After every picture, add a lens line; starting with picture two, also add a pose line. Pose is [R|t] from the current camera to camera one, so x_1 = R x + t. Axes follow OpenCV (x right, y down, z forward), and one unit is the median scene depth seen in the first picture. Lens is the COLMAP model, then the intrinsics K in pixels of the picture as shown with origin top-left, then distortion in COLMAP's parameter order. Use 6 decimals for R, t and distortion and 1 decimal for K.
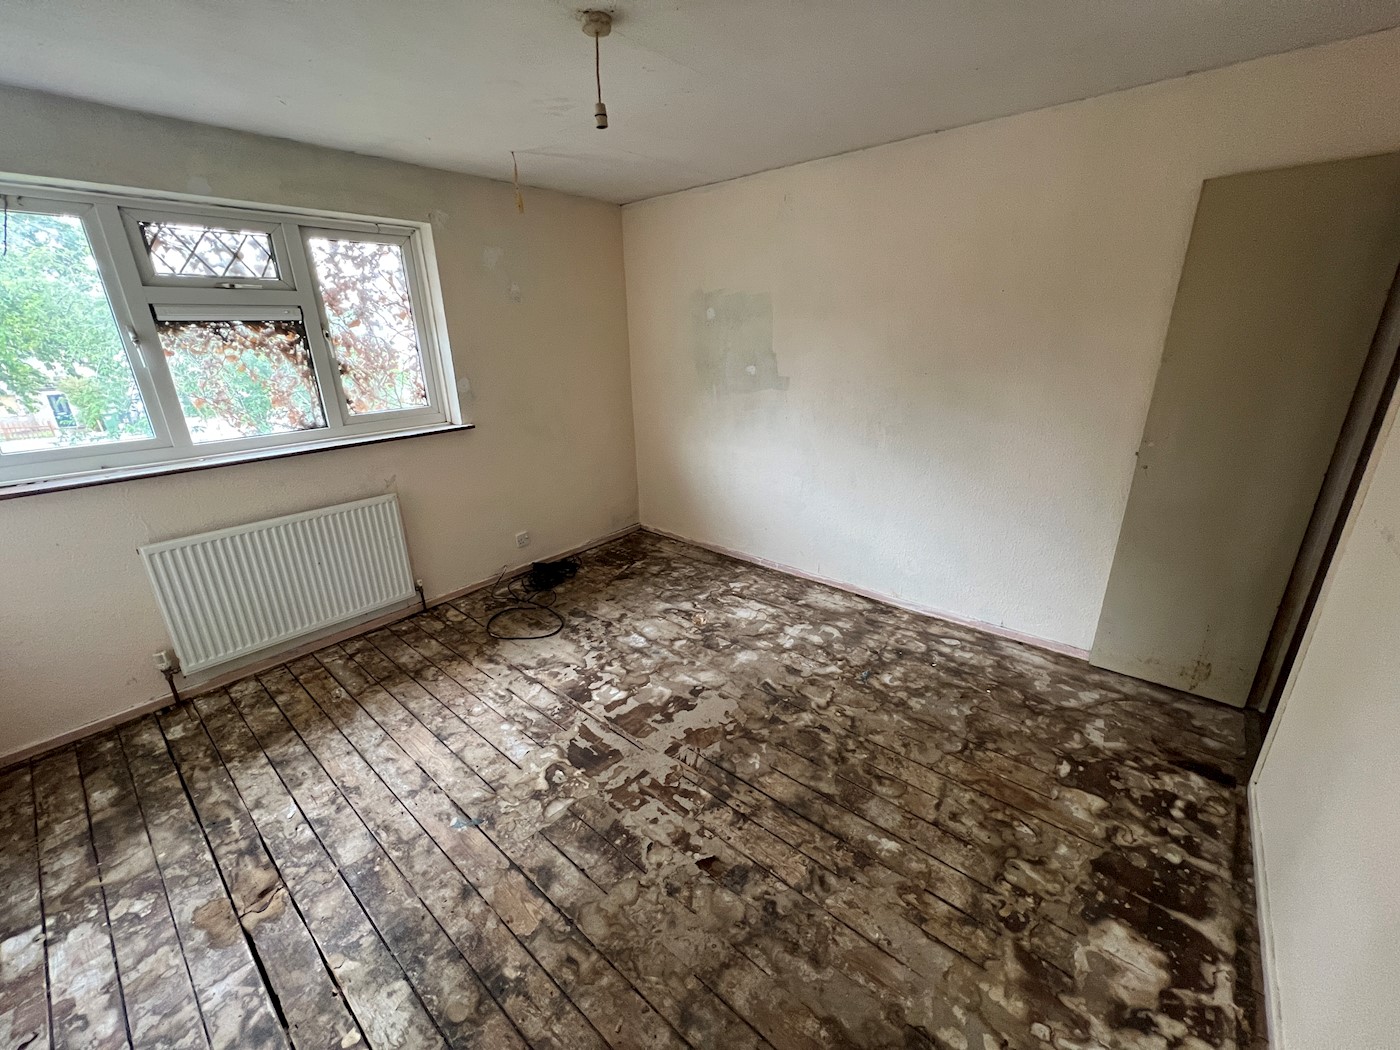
lens RADIAL K [[560.0, 0, 694.5], [0, 560.0, 522.4], [0, 0, 1]] dist [-0.000898, 0.000261]
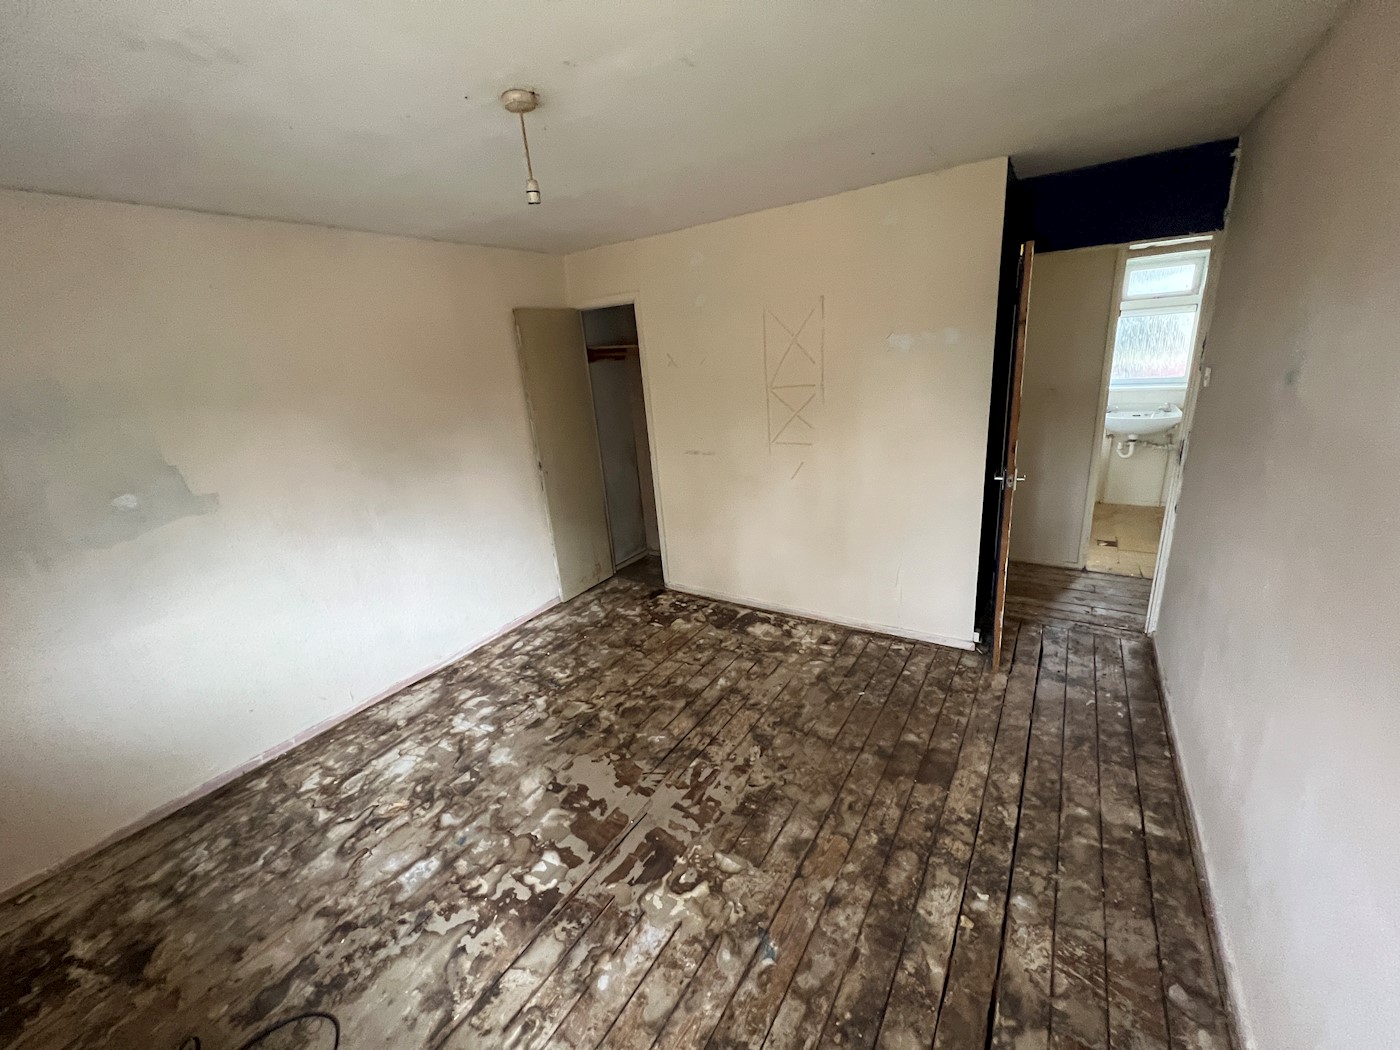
lens RADIAL K [[560.0, 0, 694.5], [0, 560.0, 522.4], [0, 0, 1]] dist [-0.000898, 0.000261]
pose [[-0.122950, -0.261520, 0.957335, -0.854519], [0.400691, 0.869449, 0.288972, -0.271055], [-0.907926, 0.419124, -0.002110, 0.666508]]
